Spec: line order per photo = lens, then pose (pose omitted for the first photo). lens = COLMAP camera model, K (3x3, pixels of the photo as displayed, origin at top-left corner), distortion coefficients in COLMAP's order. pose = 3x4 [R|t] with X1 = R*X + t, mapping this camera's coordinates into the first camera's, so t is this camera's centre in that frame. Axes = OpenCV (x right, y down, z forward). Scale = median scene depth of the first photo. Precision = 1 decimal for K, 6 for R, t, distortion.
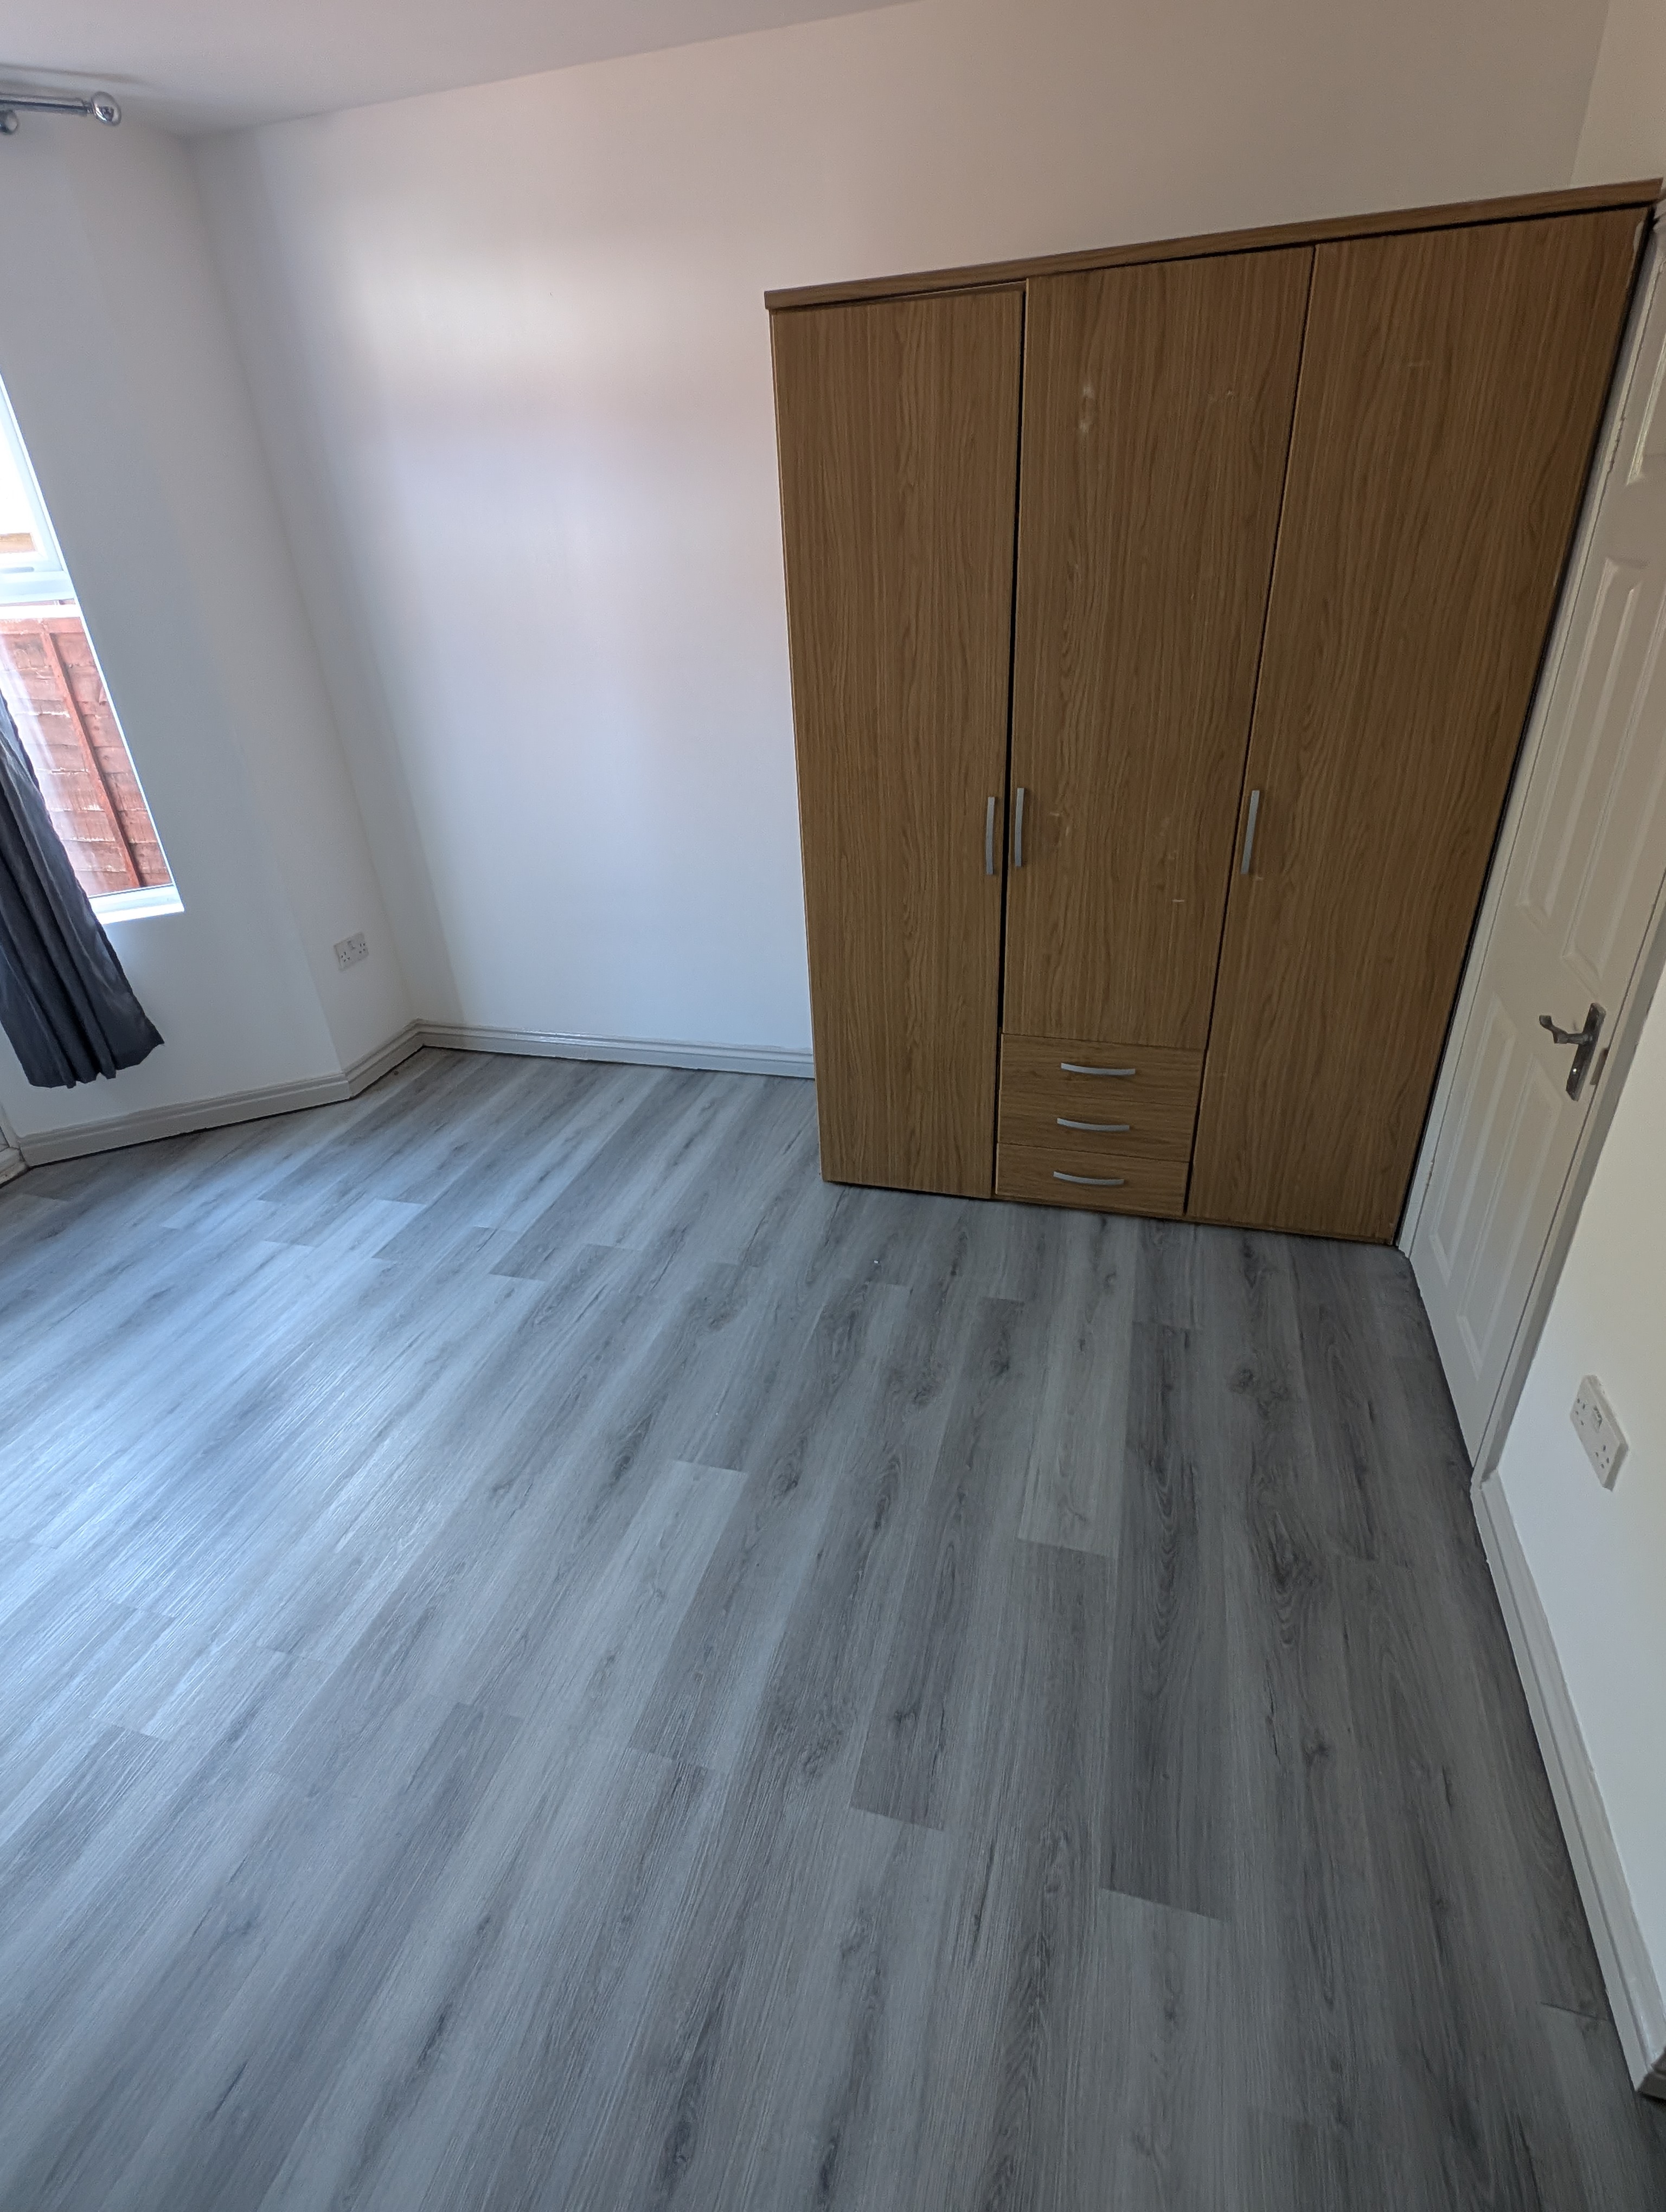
lens RADIAL K [[1076.1, 0, 833.0], [0, 1076.1, 1106.0], [0, 0, 1]] dist [0.000713, -0.000380]
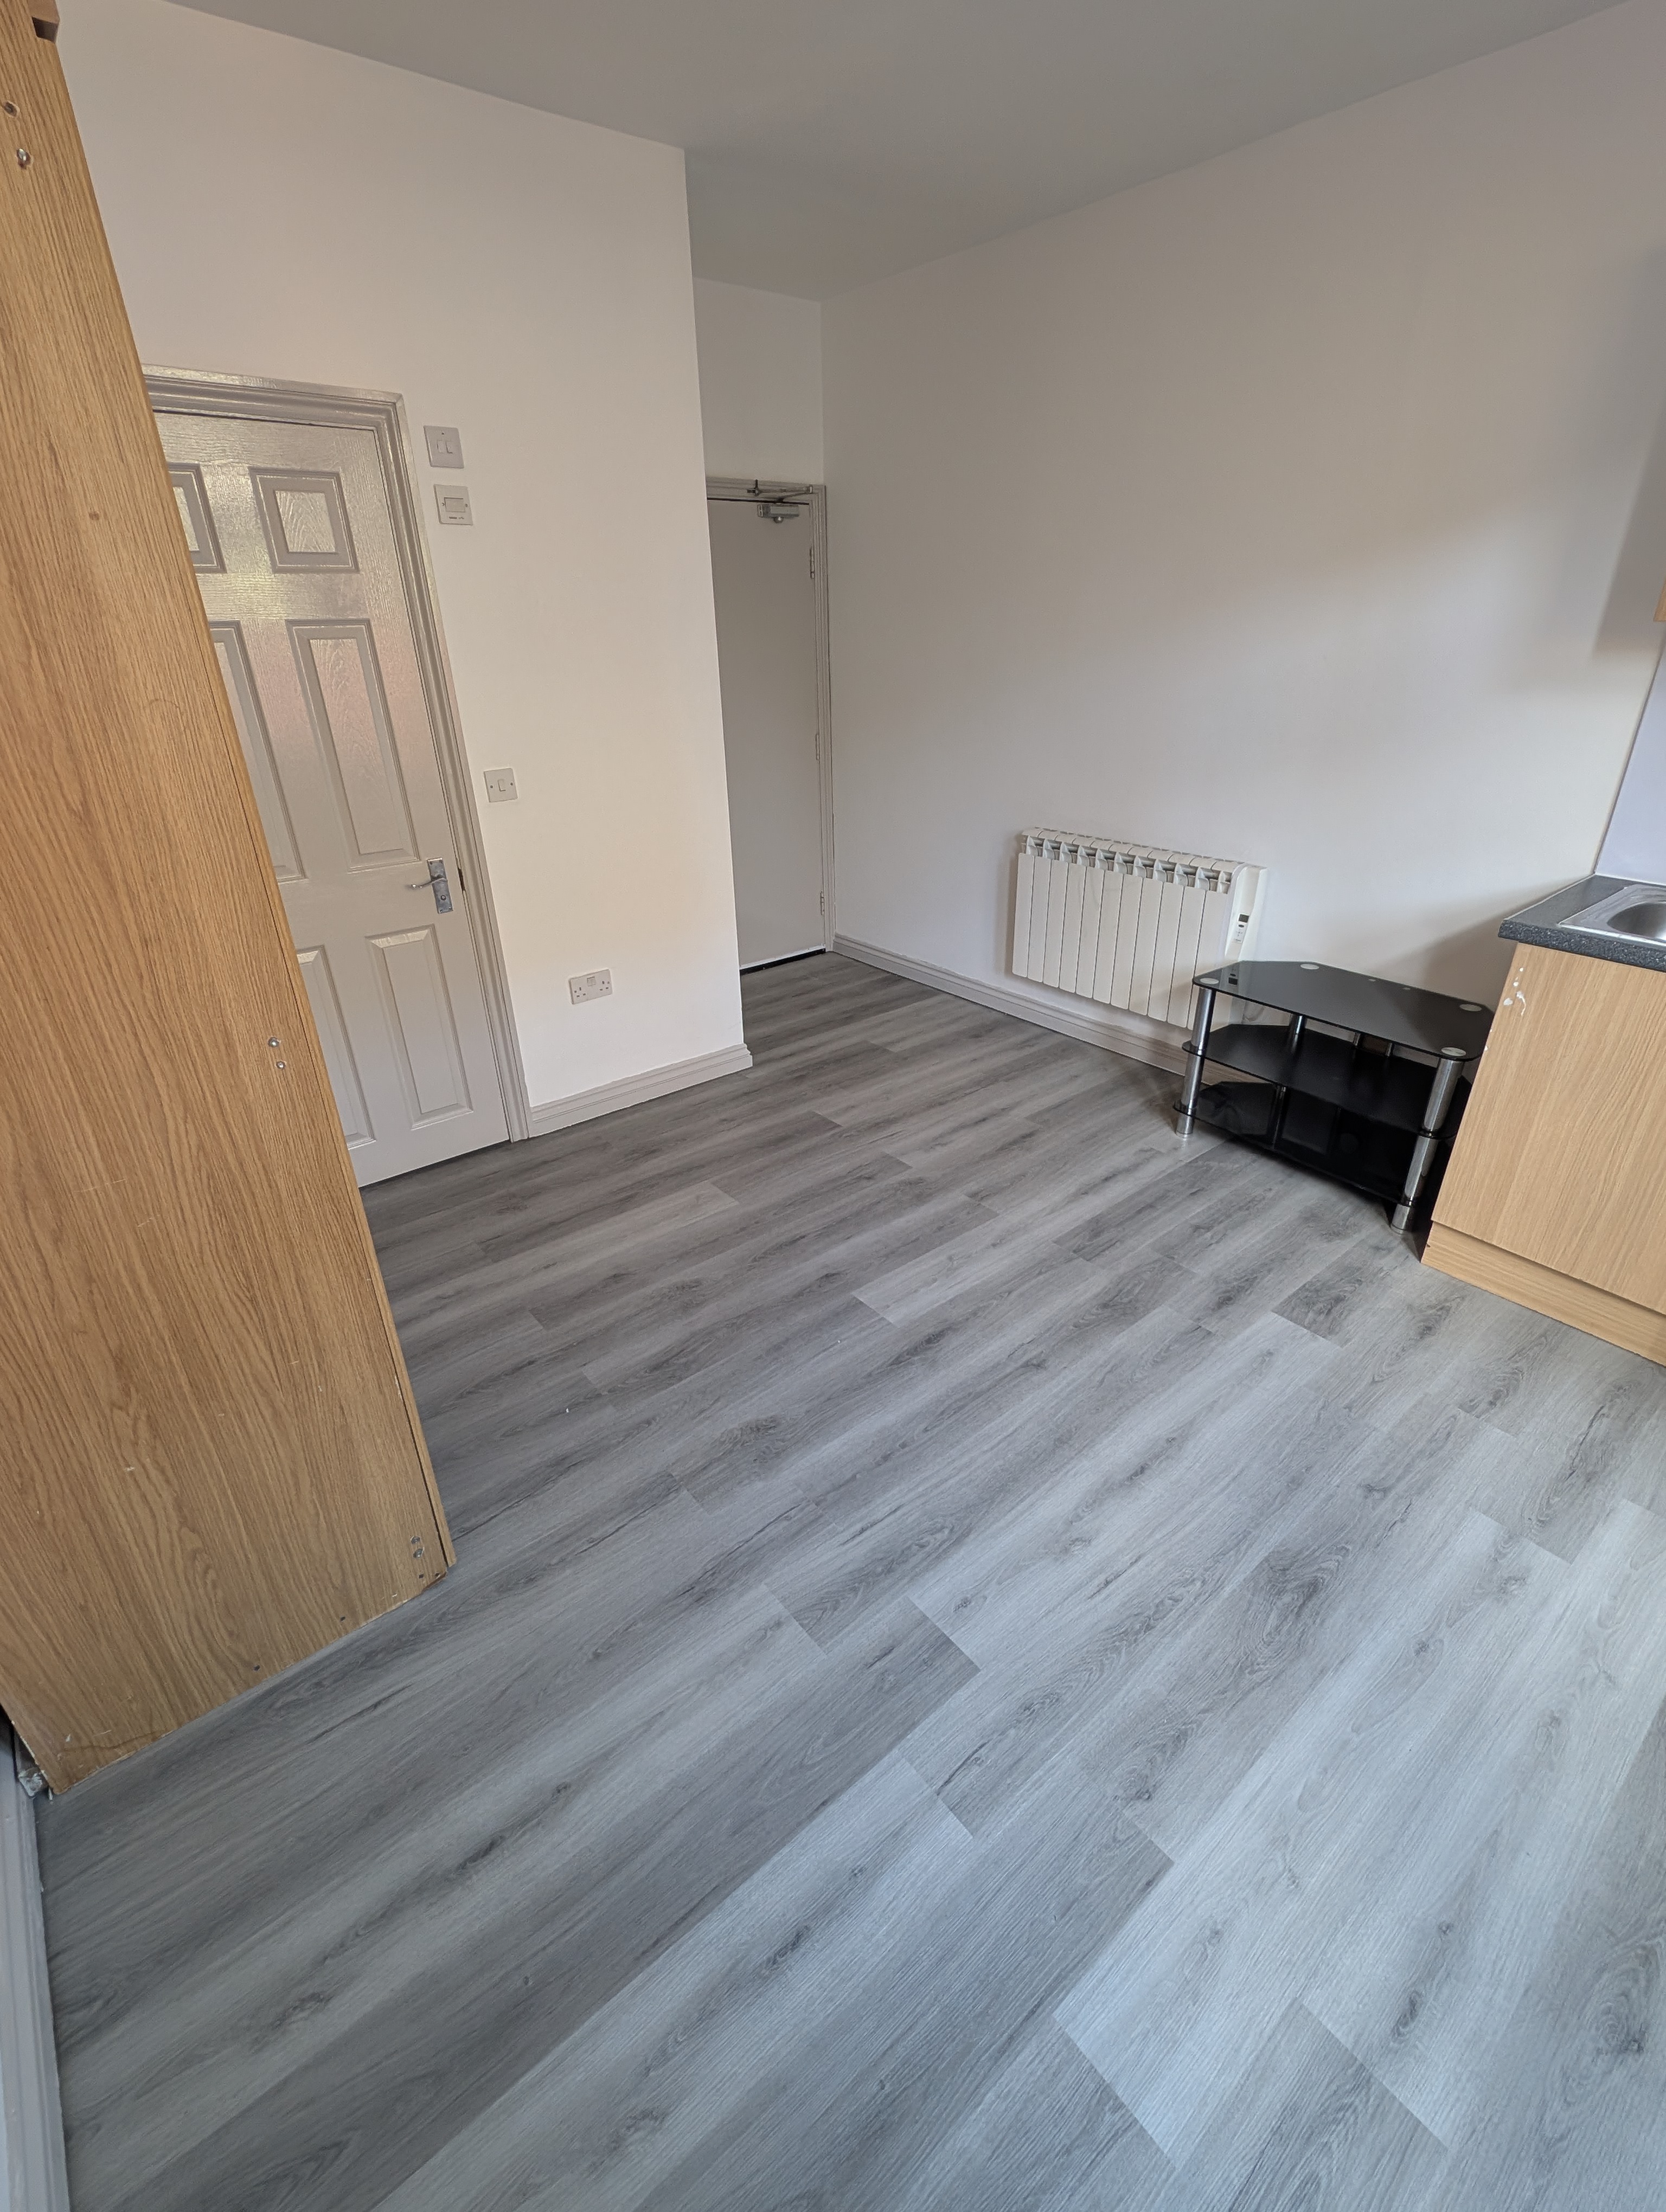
lens RADIAL K [[981.7, 0, 833.0], [0, 981.7, 1106.0], [0, 0, 1]] dist [0.001561, 0.000122]
pose [[-0.819212, -0.194855, 0.539373, -0.595804], [0.320275, 0.624734, 0.712132, -0.580088], [-0.475727, 0.756134, -0.449383, 1.267612]]
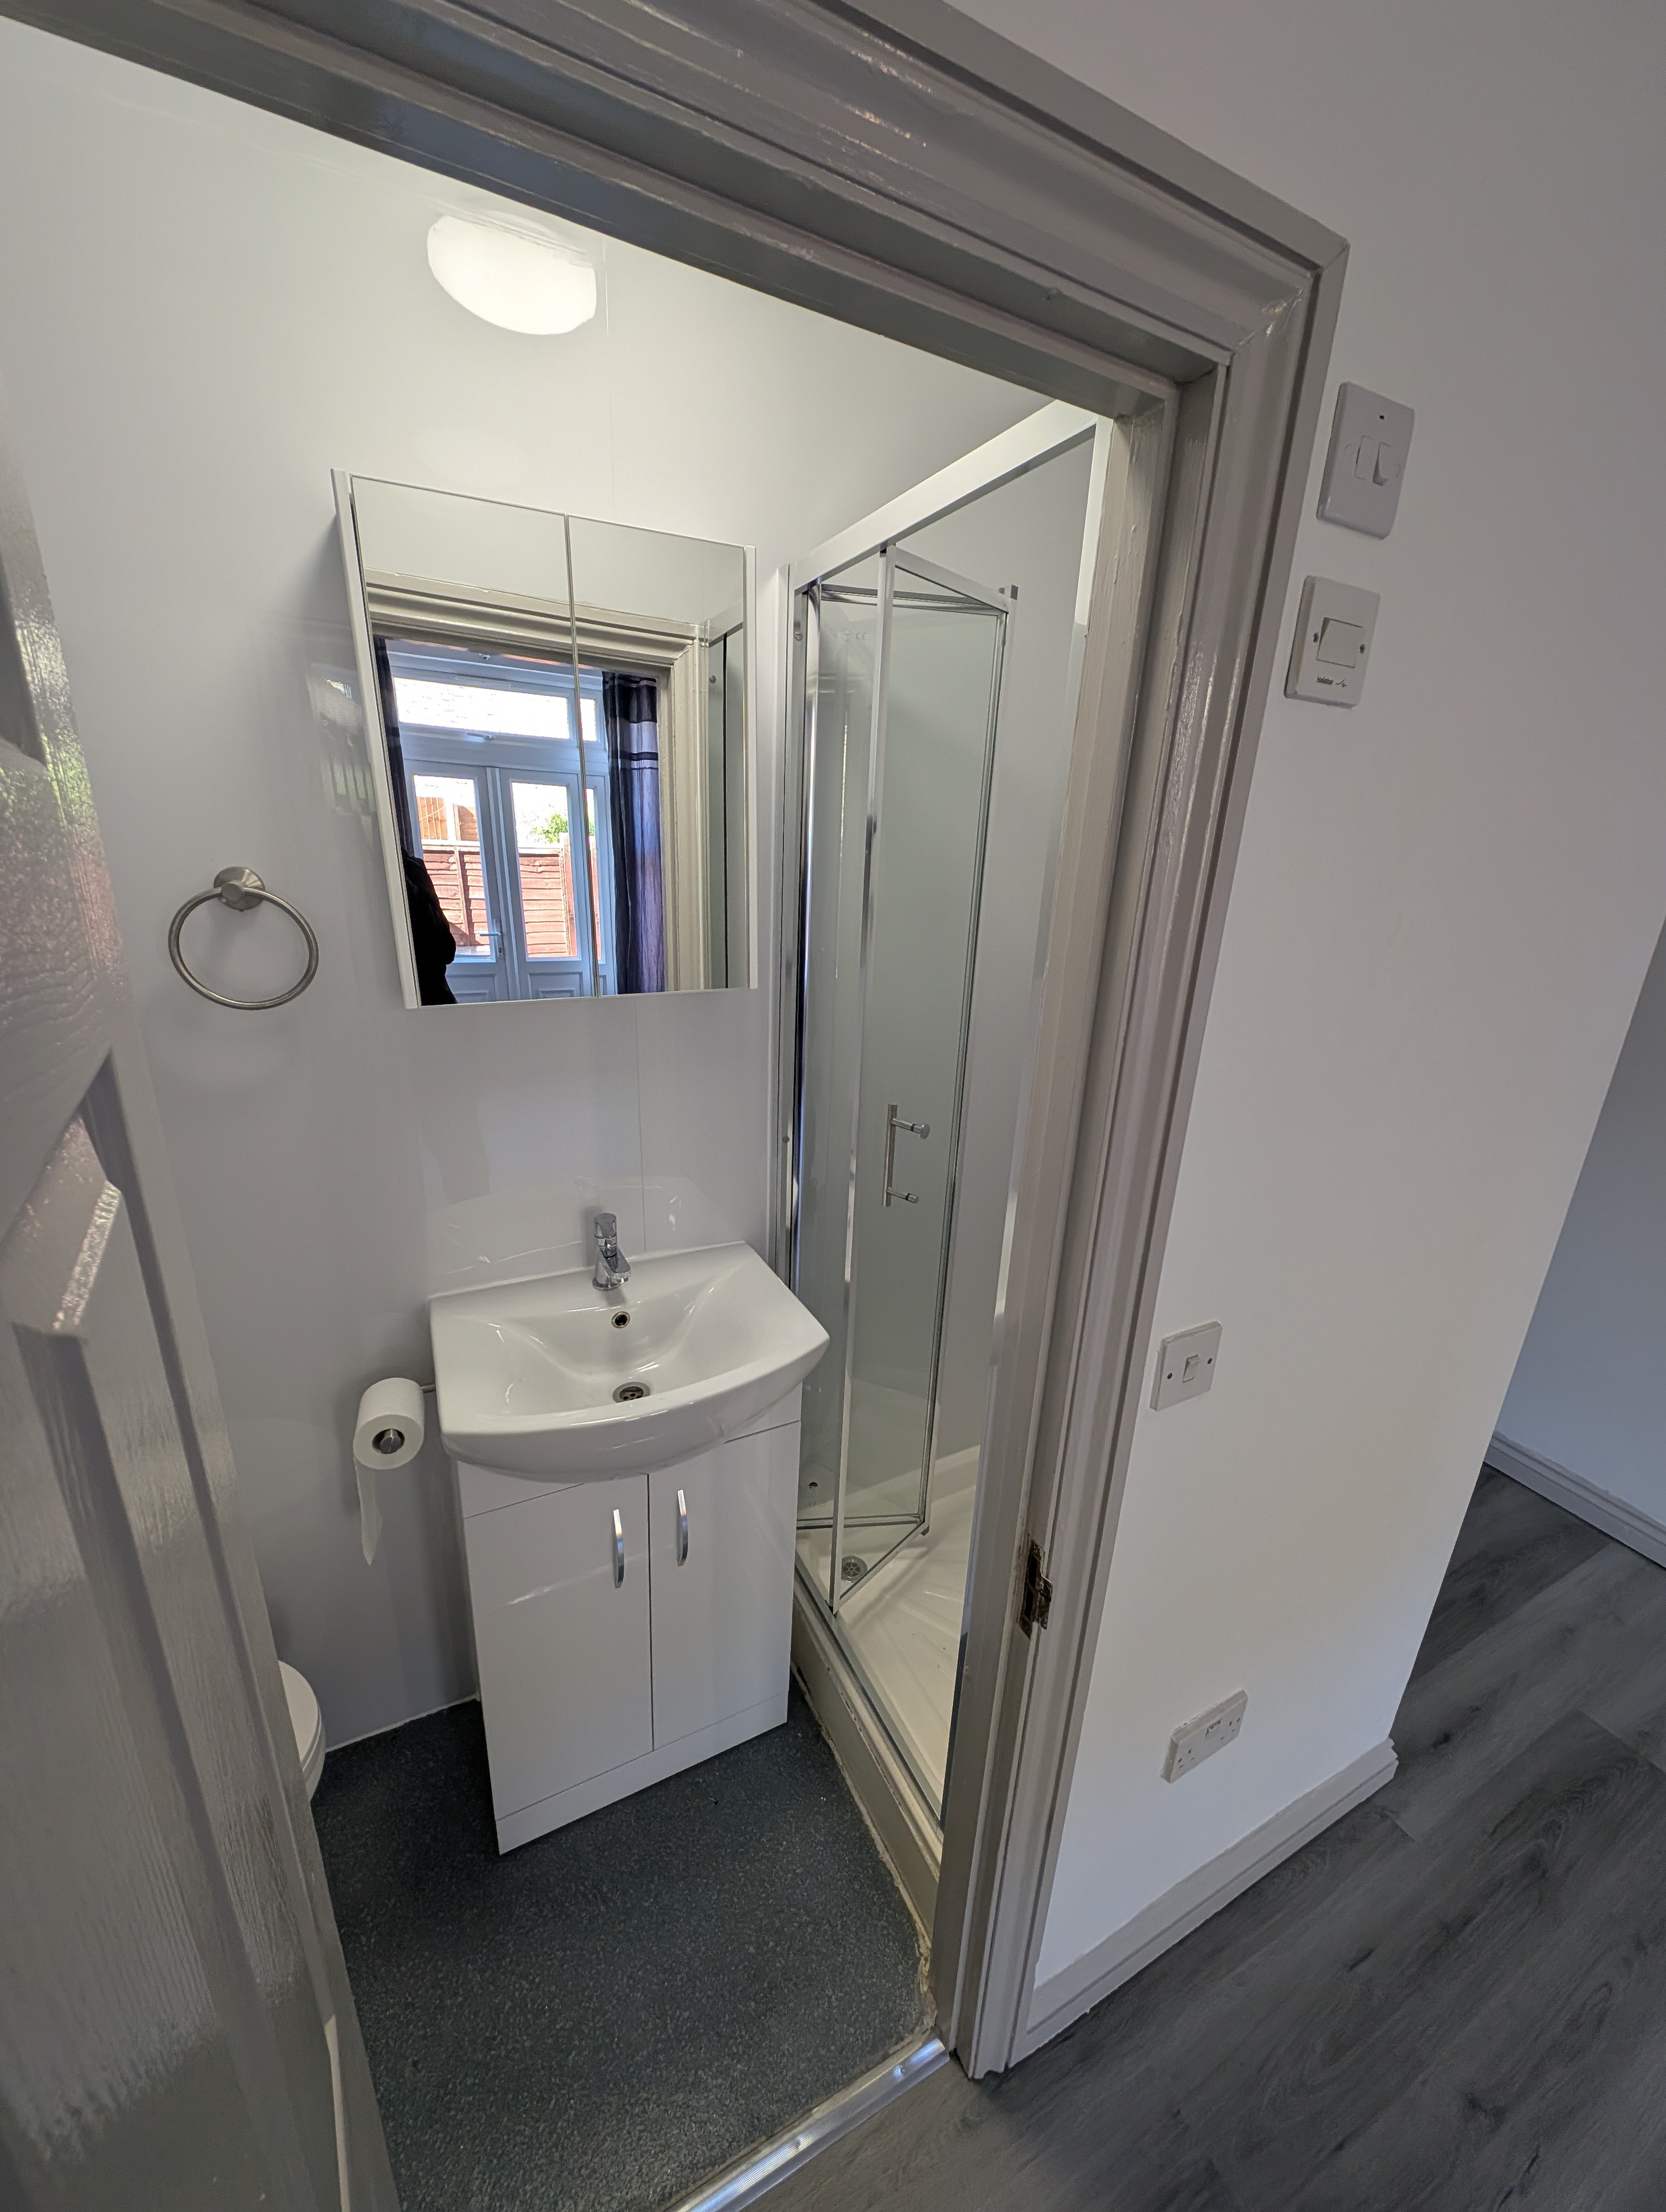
lens RADIAL K [[829.3, 0, 834.2], [0, 829.3, 1113.6], [0, 0, 1]] dist [0.002494, 0.000185]
pose [[-0.683418, -0.207044, 0.700052, 0.356852], [0.337139, 0.761045, 0.554210, -0.450107], [-0.647517, 0.614772, -0.450309, 0.818199]]
